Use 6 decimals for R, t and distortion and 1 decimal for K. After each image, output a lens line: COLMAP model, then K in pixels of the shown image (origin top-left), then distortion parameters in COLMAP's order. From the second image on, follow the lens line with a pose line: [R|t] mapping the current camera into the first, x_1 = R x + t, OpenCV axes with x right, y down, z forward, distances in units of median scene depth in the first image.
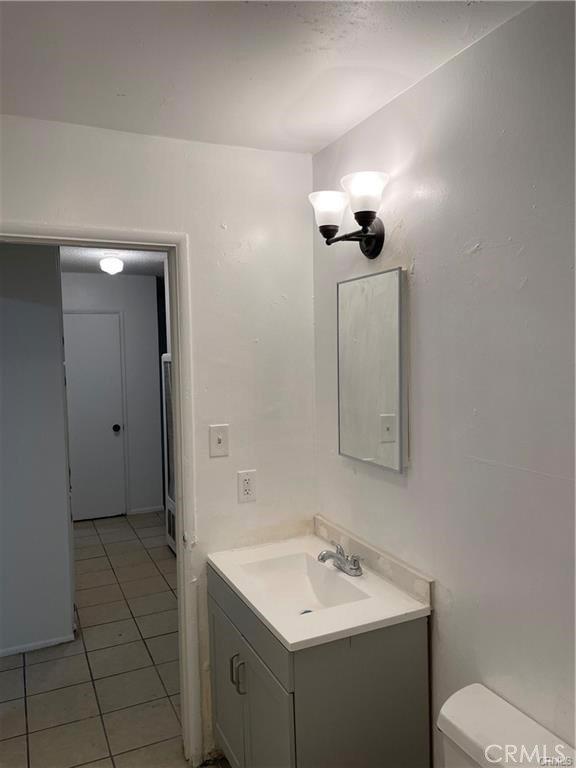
lens RADIAL K [[583.9, 0, 286.2], [0, 583.9, 377.1], [0, 0, 1]] dist [0.115747, -0.118644]
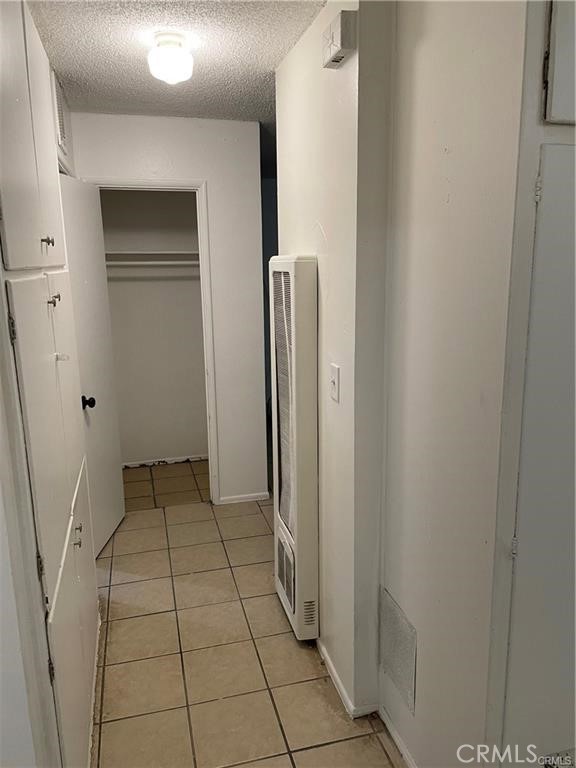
lens RADIAL K [[583.9, 0, 286.2], [0, 583.9, 377.1], [0, 0, 1]] dist [0.115747, -0.118644]
pose [[0.985431, 0.040358, -0.165219, -0.109064], [-0.014041, 0.987428, 0.157448, -0.016398], [0.169496, -0.152834, 0.973608, 0.491157]]
